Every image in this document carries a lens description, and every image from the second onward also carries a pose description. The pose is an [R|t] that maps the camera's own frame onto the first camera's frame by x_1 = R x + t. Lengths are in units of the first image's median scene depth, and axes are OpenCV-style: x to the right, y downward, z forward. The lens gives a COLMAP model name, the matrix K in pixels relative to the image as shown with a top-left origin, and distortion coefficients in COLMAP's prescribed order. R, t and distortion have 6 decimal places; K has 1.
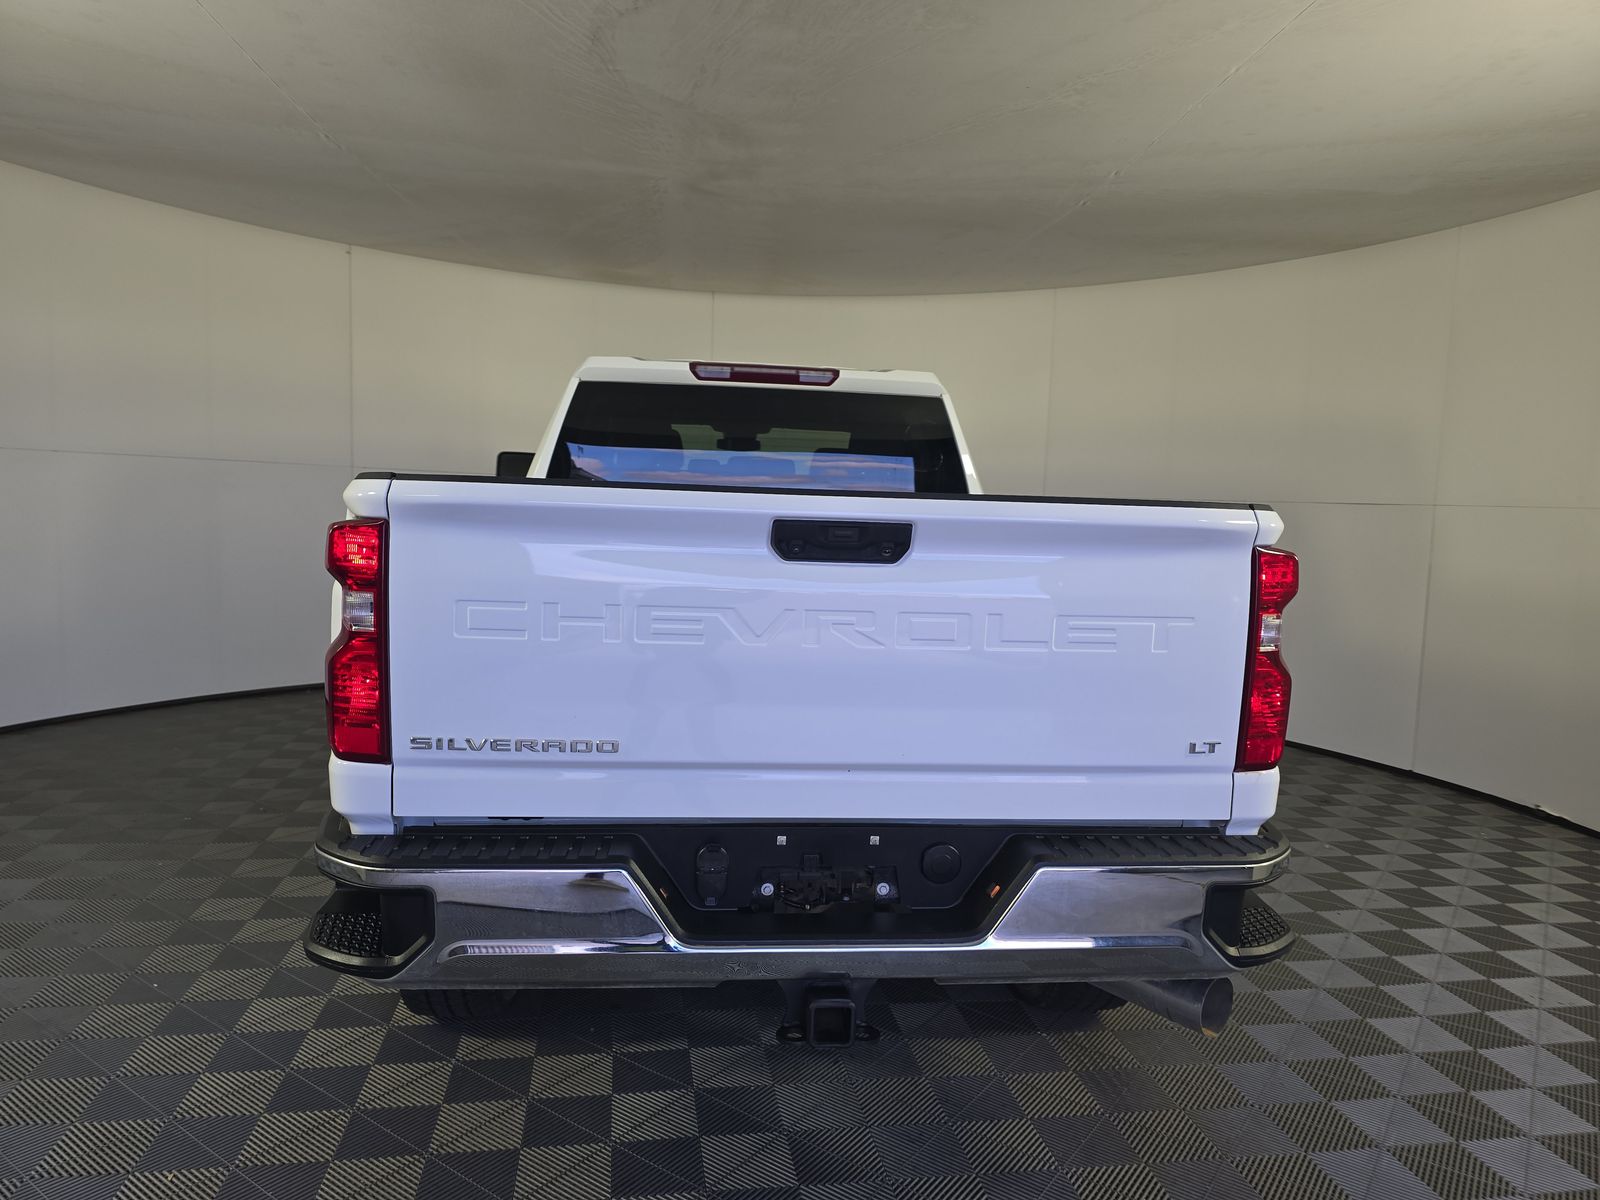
lens RADIAL K [[1095.7, 0, 800.0], [0, 1095.7, 600.0], [0, 0, 1]] dist [0.070187, -0.001516]
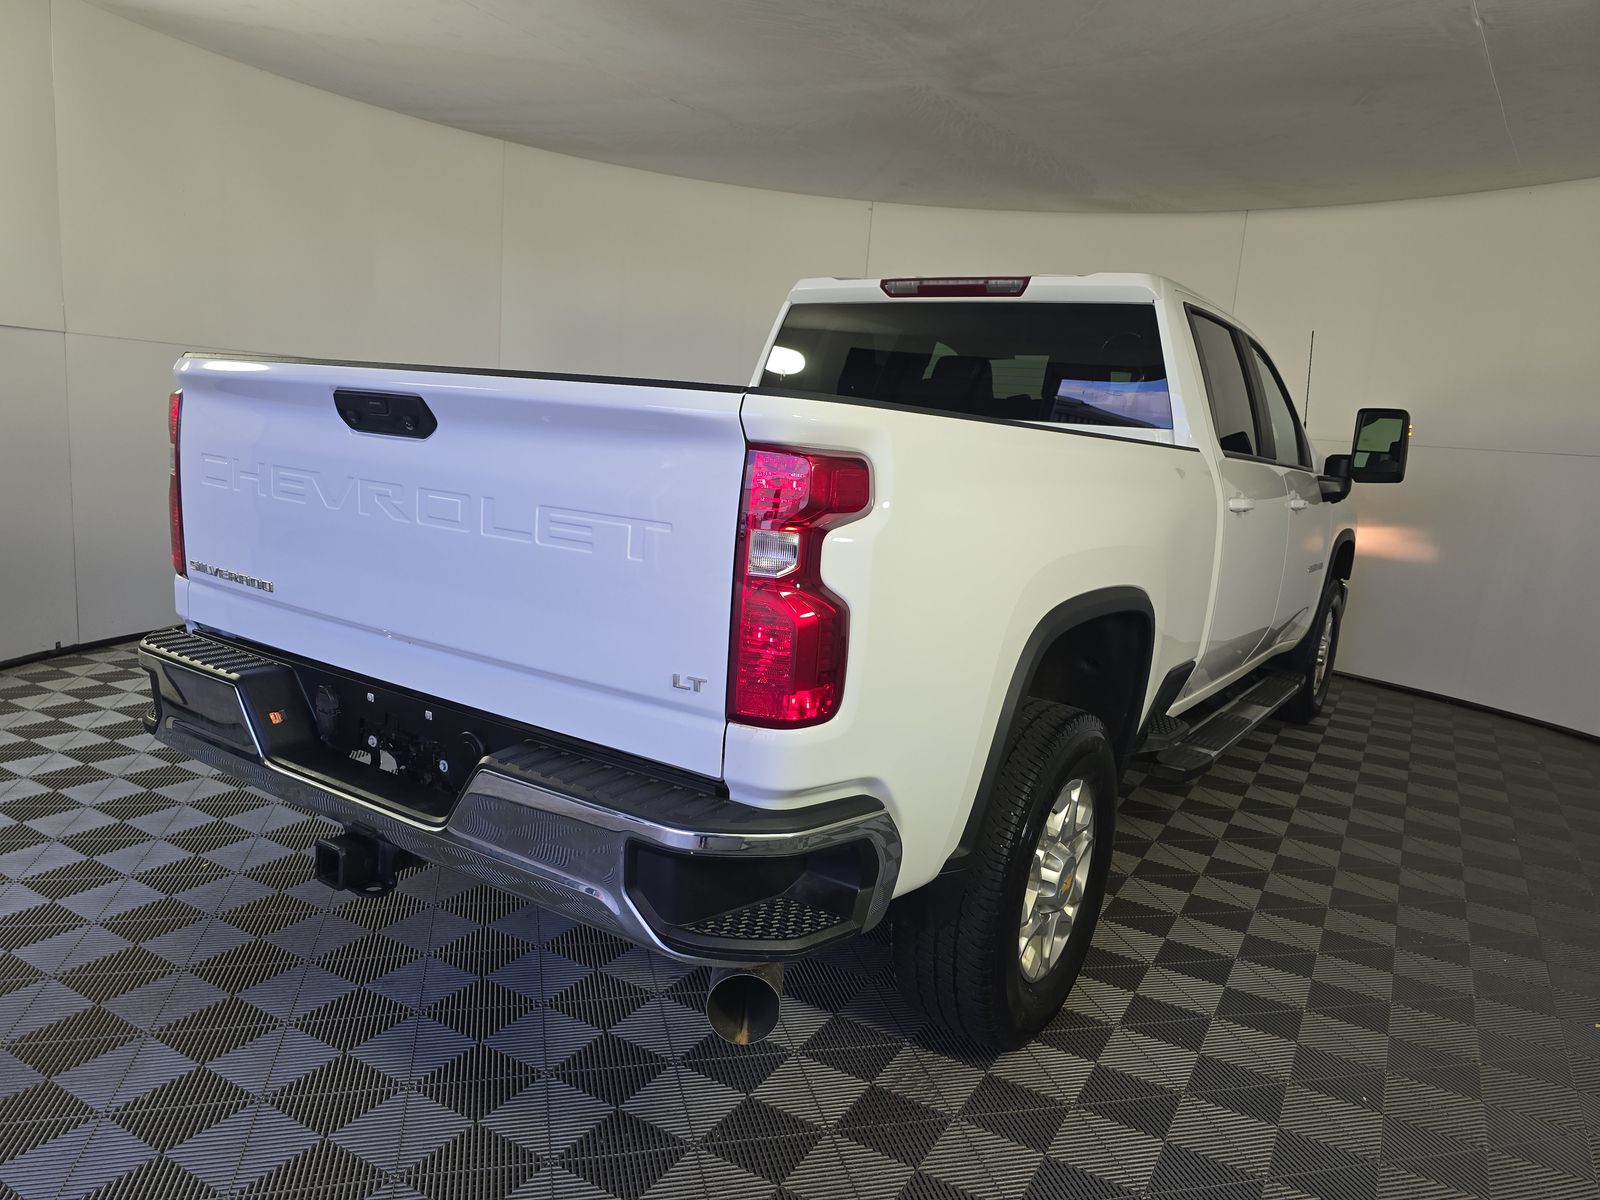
lens RADIAL K [[1095.7, 0, 800.0], [0, 1095.7, 600.0], [0, 0, 1]] dist [0.070187, -0.001516]
pose [[0.764292, 0.125810, -0.632478, 0.488593], [-0.106180, 0.991950, 0.069006, 0.003073], [0.636068, 0.014416, 0.771498, 0.217557]]
